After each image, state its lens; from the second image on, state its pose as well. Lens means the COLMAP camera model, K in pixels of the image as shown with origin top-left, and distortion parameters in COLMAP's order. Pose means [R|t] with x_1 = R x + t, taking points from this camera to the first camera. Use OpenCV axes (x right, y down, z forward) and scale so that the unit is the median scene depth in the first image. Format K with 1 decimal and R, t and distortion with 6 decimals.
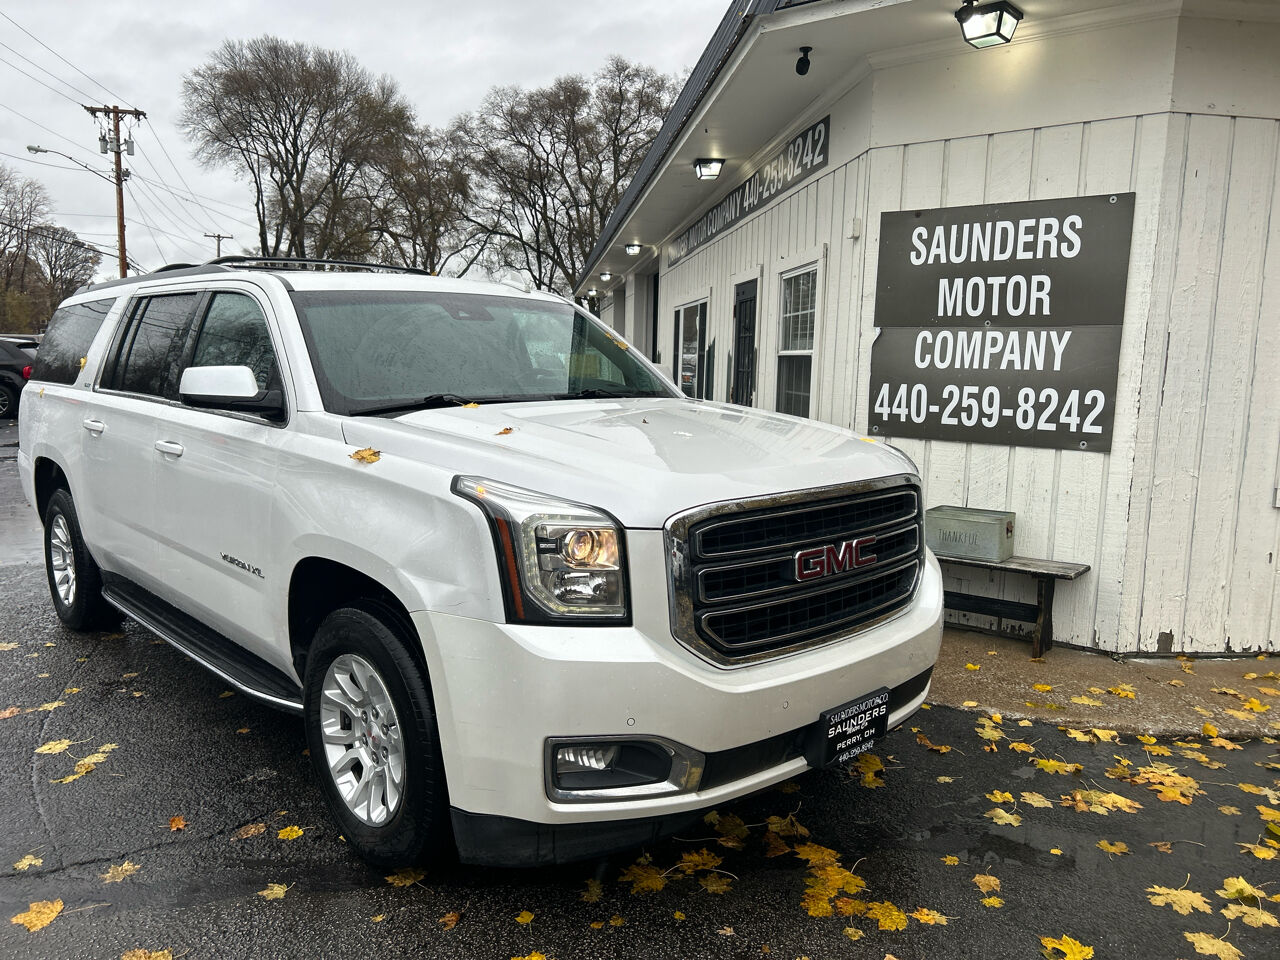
lens RADIAL K [[937.8, 0, 636.5], [0, 937.8, 487.3], [0, 0, 1]] dist [0.038236, -0.041185]
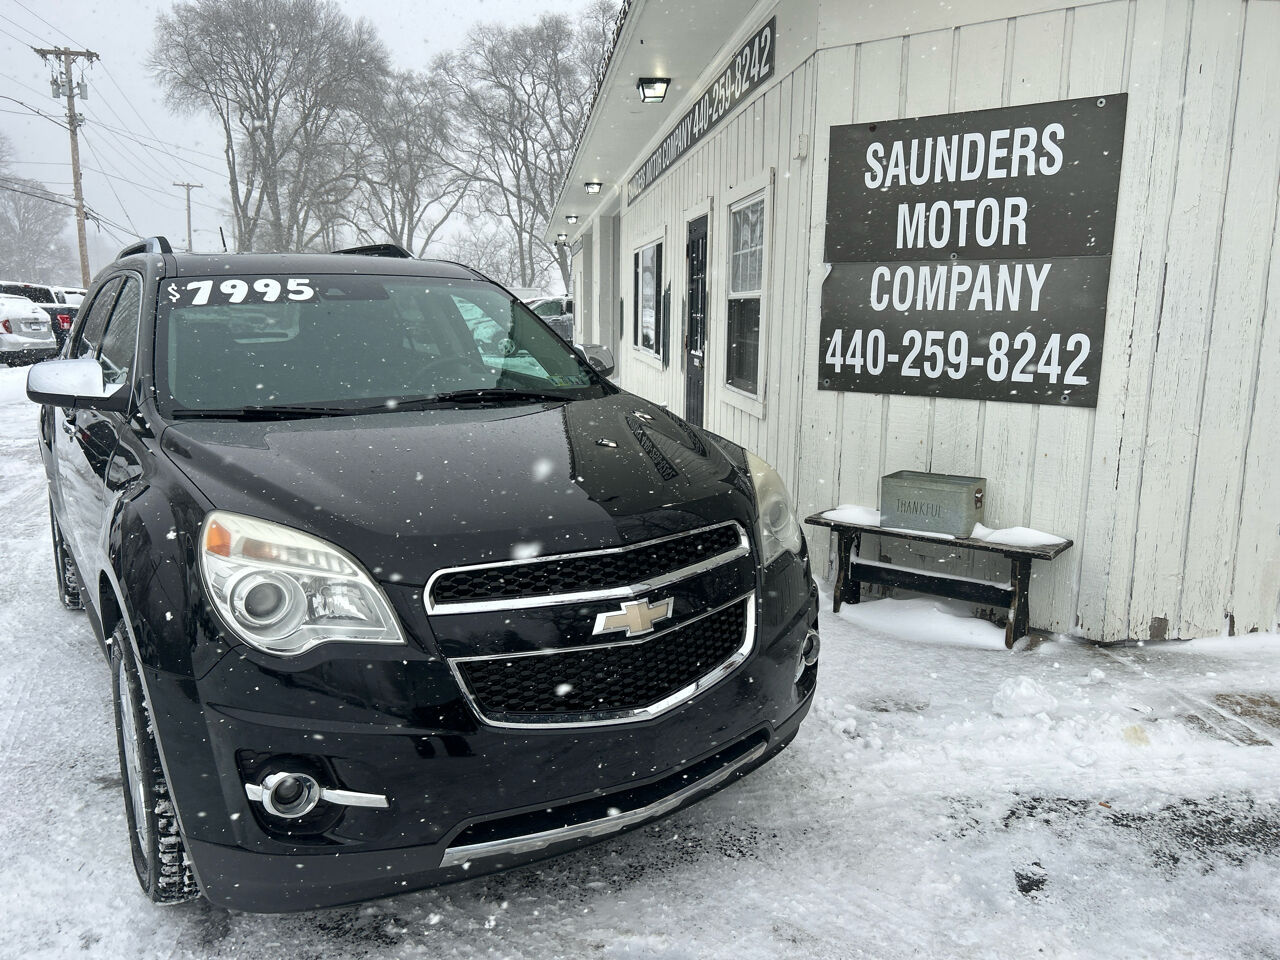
lens RADIAL K [[937.8, 0, 644.1], [0, 937.8, 475.9], [0, 0, 1]] dist [0.038236, -0.041185]
pose [[0.999705, -0.016569, 0.017757, 0.068041], [0.015803, 0.998972, 0.042486, -0.015308], [-0.018443, -0.042193, 0.998939, 0.135048]]
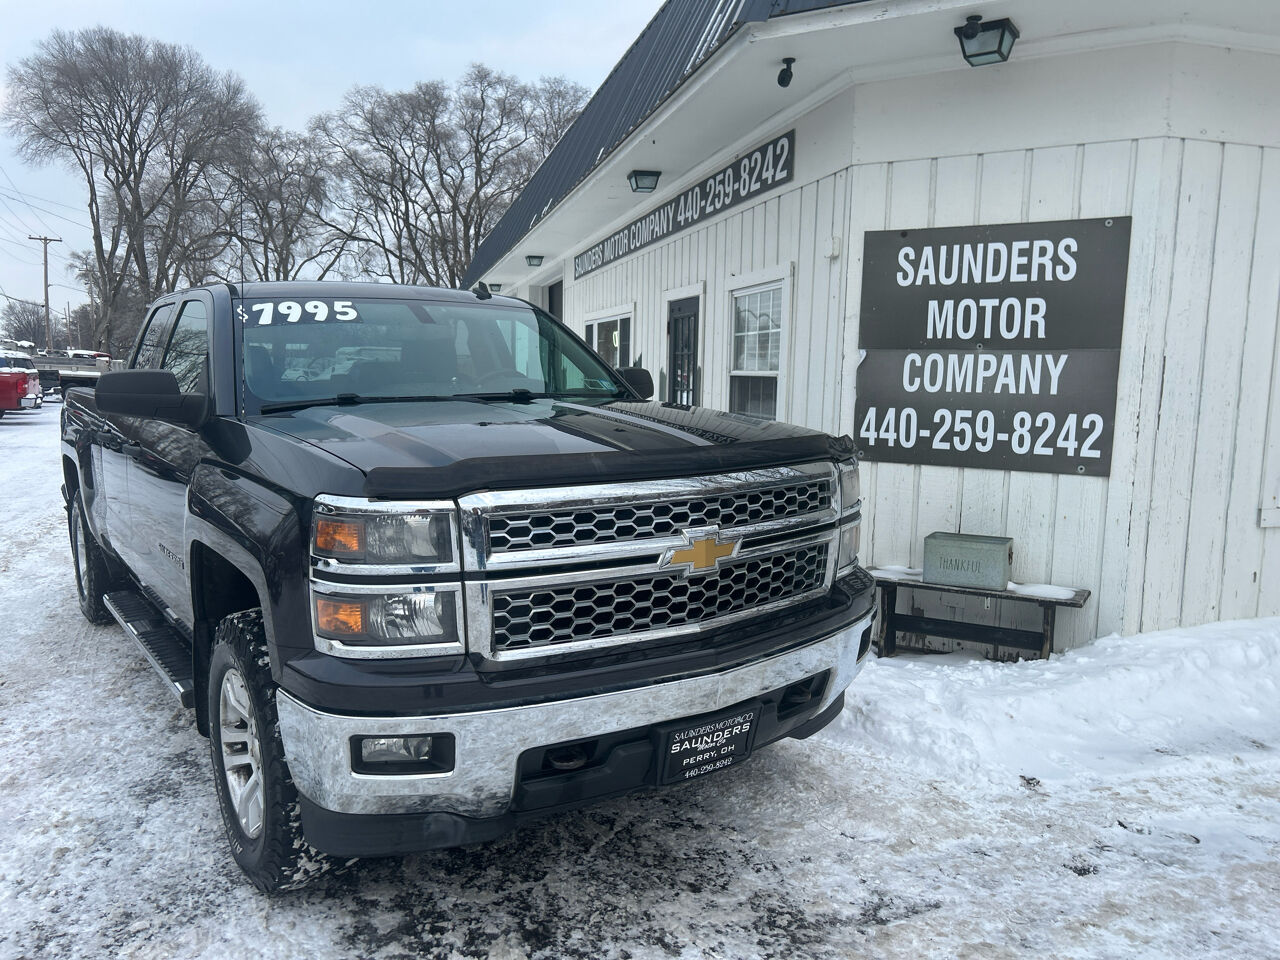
lens RADIAL K [[937.8, 0, 635.5], [0, 937.8, 487.0], [0, 0, 1]] dist [0.038236, -0.041185]
pose [[0.989973, -0.023232, 0.139330, -0.109881], [0.024507, 0.999672, -0.007447, -0.026106], [-0.139111, 0.010787, 0.990218, 0.072750]]
